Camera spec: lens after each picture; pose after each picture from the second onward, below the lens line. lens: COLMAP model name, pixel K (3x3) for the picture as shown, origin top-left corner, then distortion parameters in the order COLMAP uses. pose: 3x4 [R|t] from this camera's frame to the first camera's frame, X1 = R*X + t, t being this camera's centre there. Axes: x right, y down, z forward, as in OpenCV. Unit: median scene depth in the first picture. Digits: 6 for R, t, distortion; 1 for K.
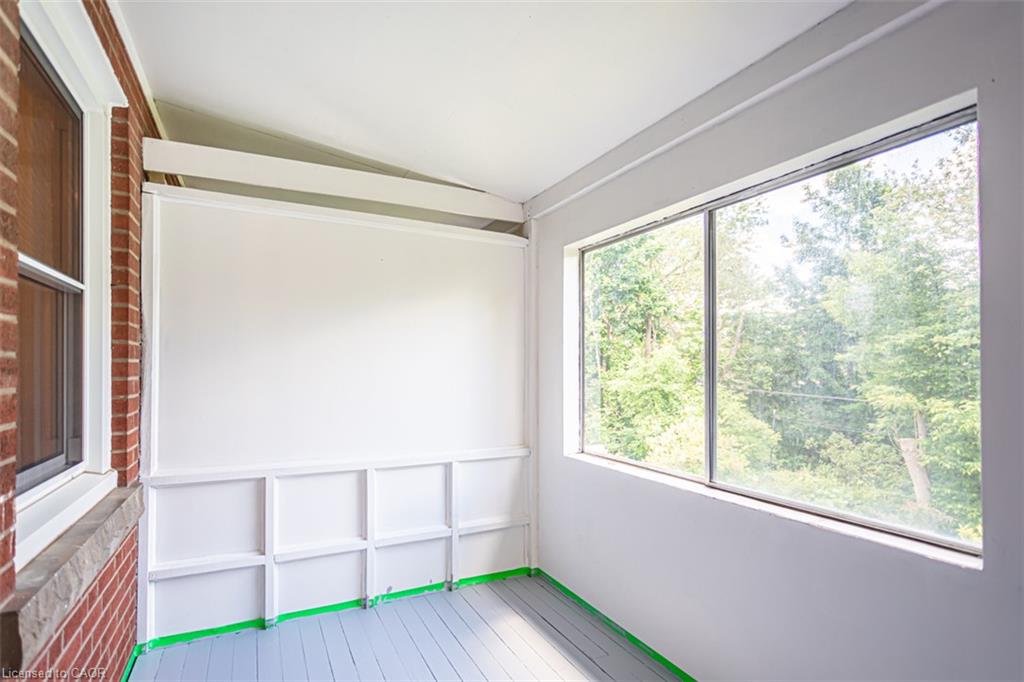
lens RADIAL K [[525.6, 0, 505.8], [0, 525.6, 340.1], [0, 0, 1]] dist [0.003742, 0.001250]
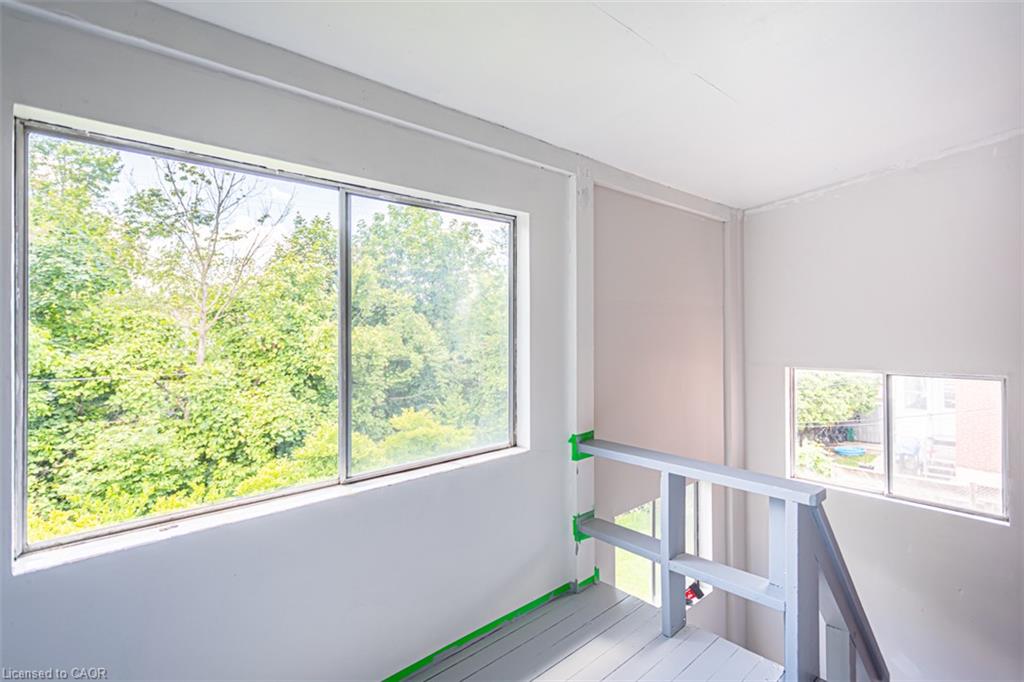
lens RADIAL K [[489.4, 0, 514.0], [0, 489.4, 336.4], [0, 0, 1]] dist [0.000679, 0.000638]
pose [[-0.284112, 0.014714, 0.958678, -0.550266], [-0.026933, 0.999365, -0.023321, 0.025899], [-0.958413, -0.032446, -0.283535, 0.969972]]
